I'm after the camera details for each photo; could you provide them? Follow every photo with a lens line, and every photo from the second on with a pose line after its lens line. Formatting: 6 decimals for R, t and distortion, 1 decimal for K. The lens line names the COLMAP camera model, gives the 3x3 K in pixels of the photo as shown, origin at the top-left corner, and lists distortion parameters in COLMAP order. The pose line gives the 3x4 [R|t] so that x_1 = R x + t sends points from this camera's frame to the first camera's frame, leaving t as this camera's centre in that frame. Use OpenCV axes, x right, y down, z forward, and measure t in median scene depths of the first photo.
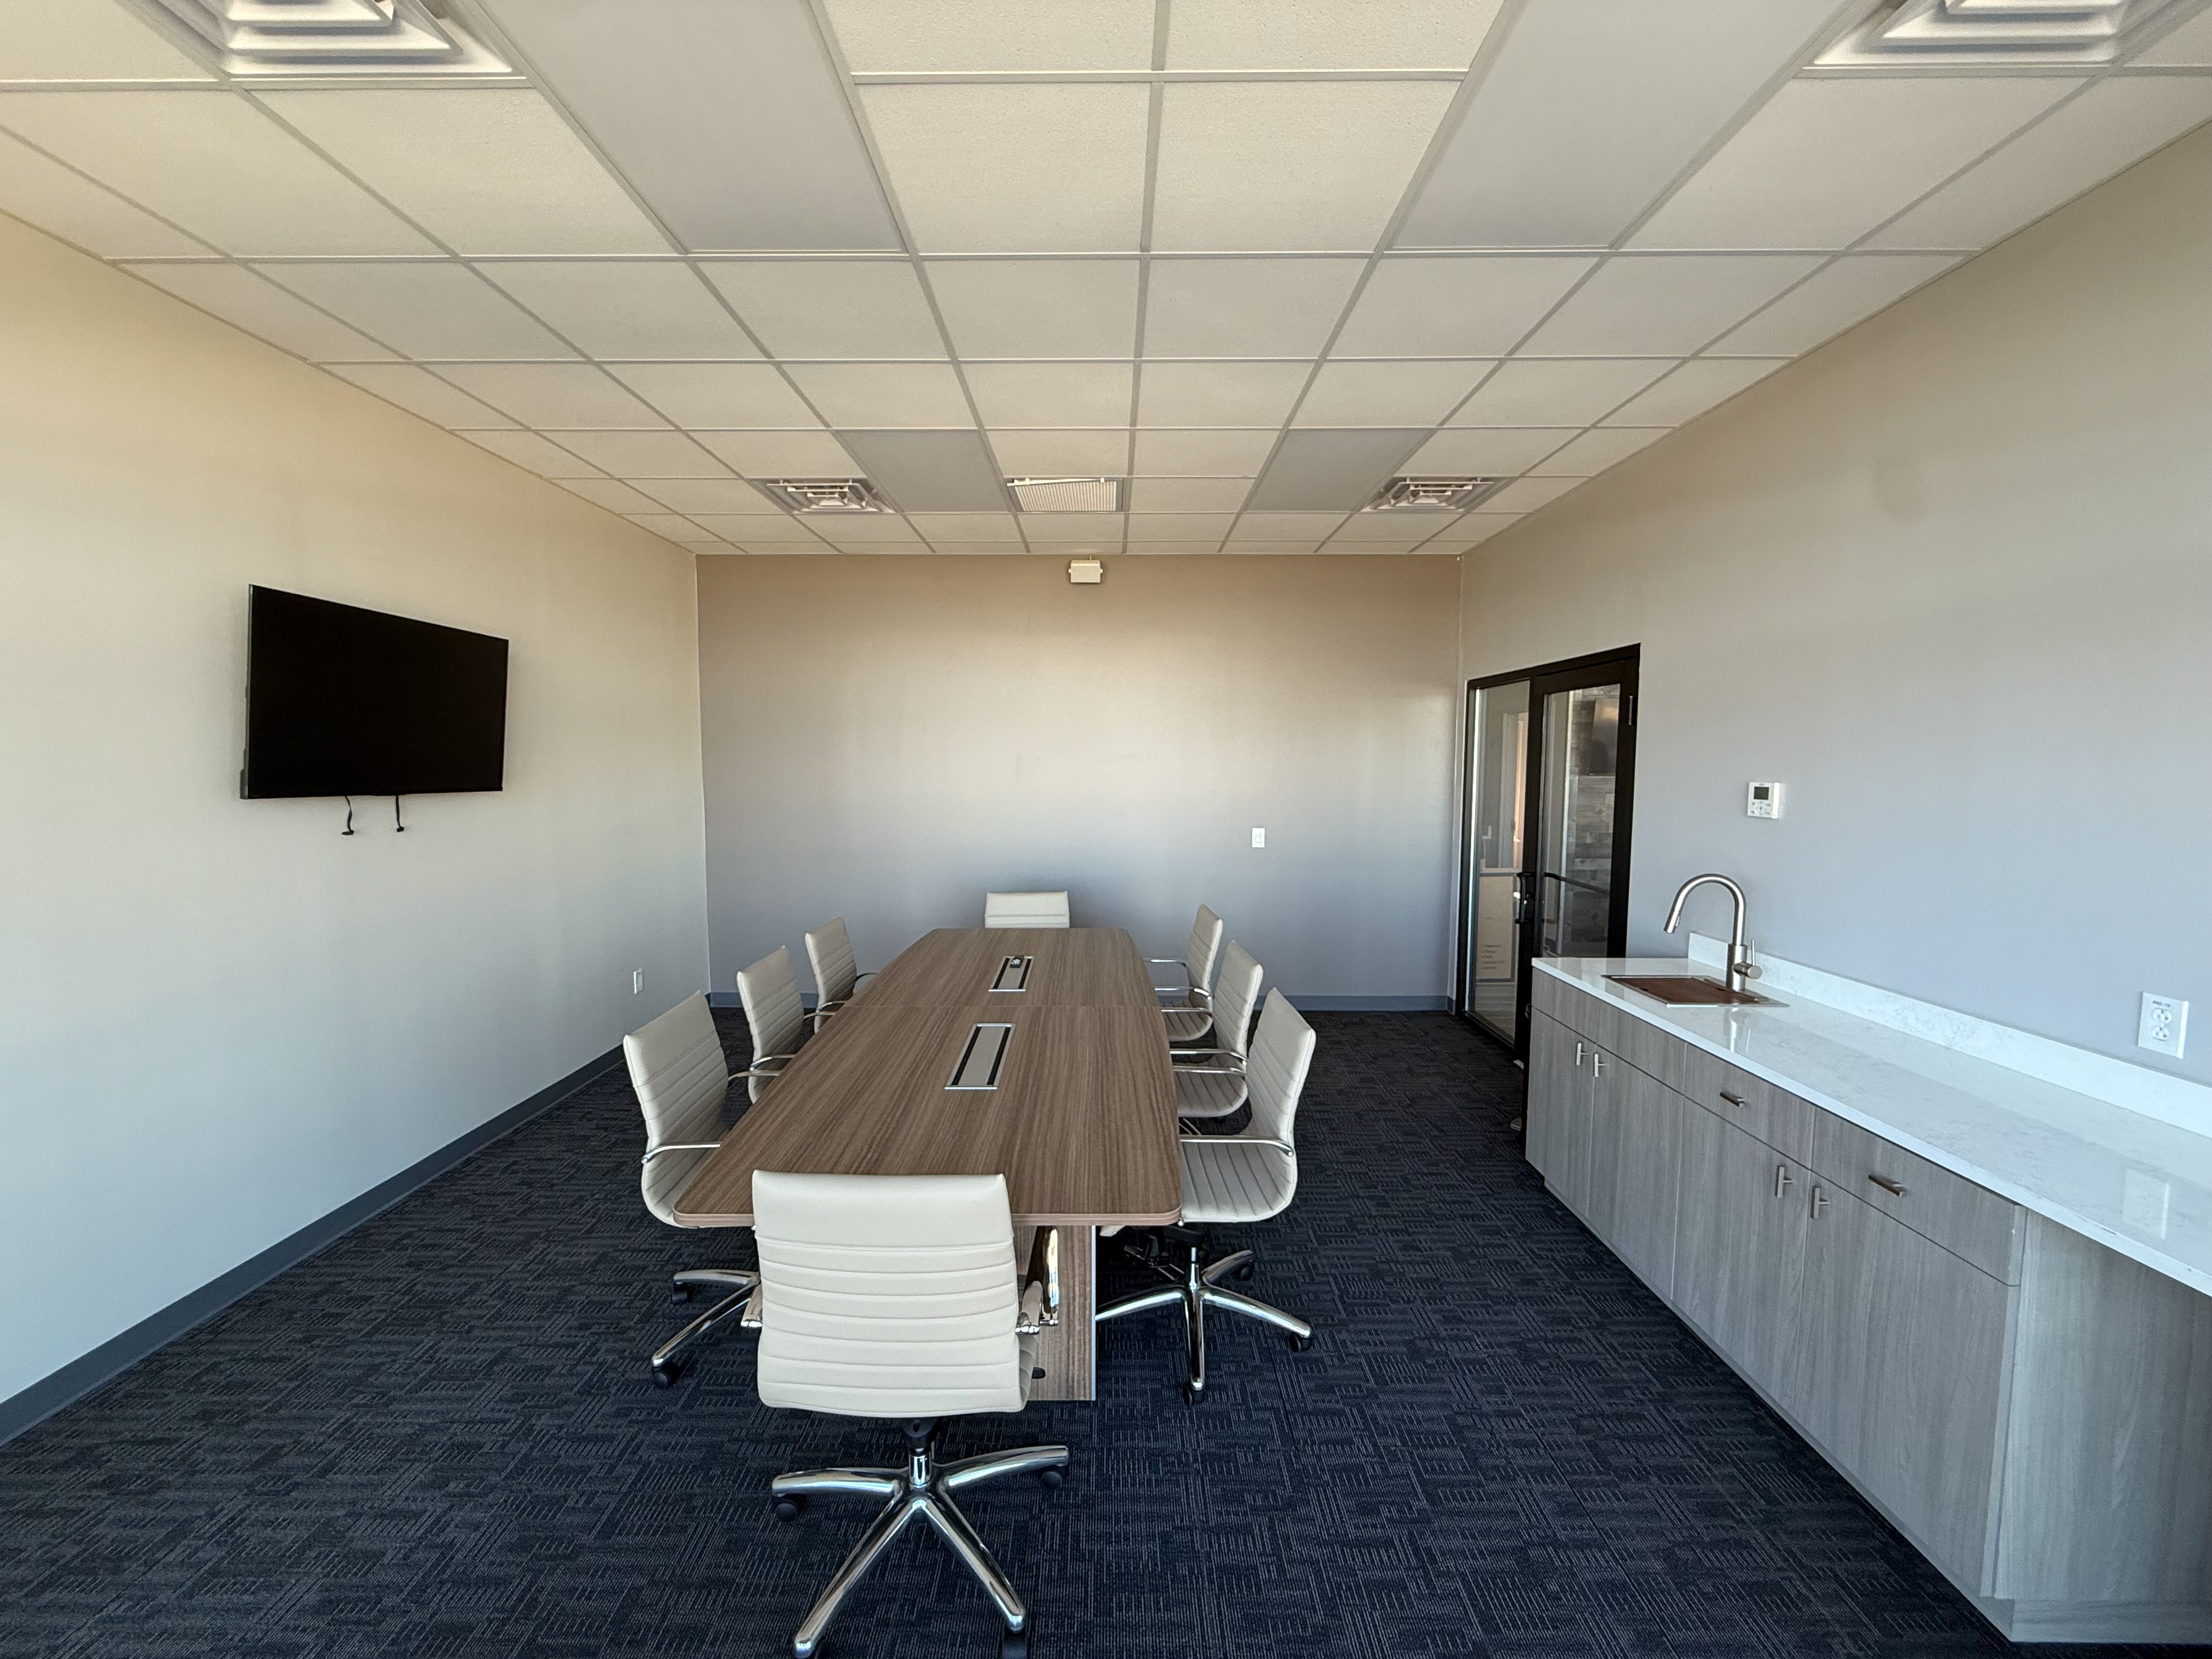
lens RADIAL K [[884.0, 0, 1106.0], [0, 884.0, 829.5], [0, 0, 1]] dist [-0.003411, 0.000057]
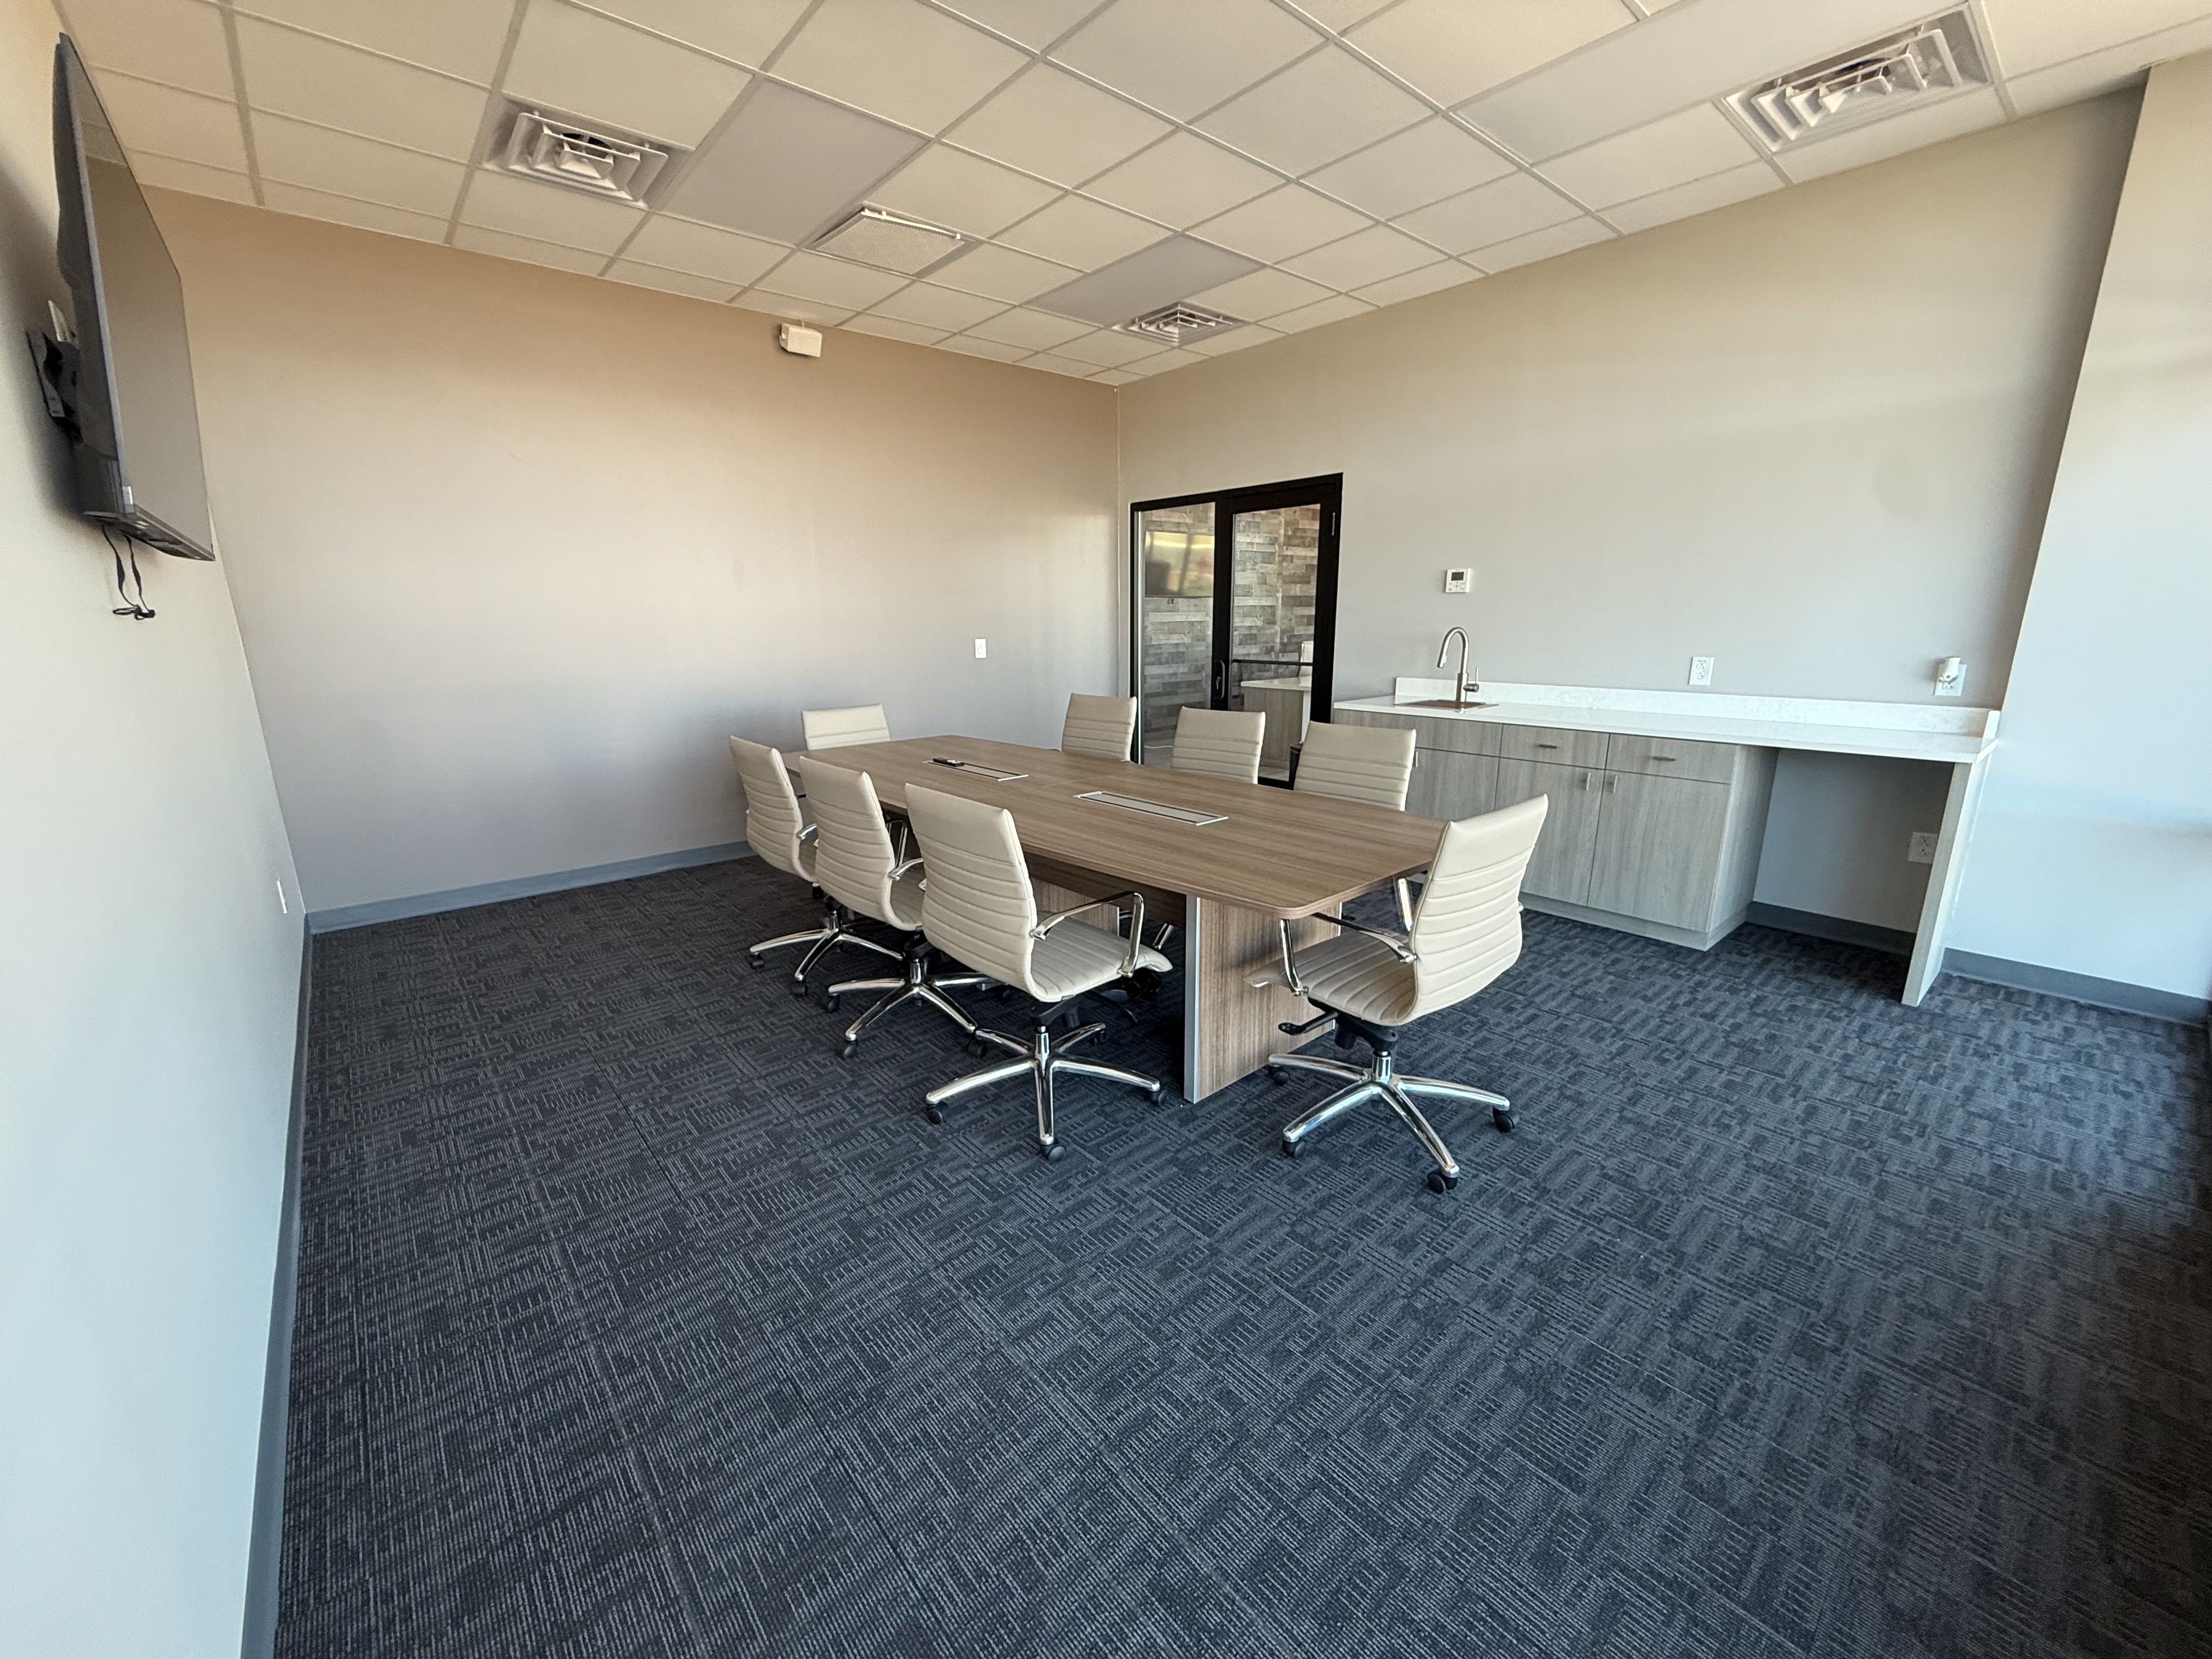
lens RADIAL K [[884.0, 0, 1106.0], [0, 884.0, 829.5], [0, 0, 1]] dist [-0.003411, 0.000057]
pose [[0.749805, -0.166415, 0.640389, -0.683663], [0.063834, 0.981533, 0.180325, 0.066095], [-0.658572, -0.094330, 0.746582, 0.178243]]
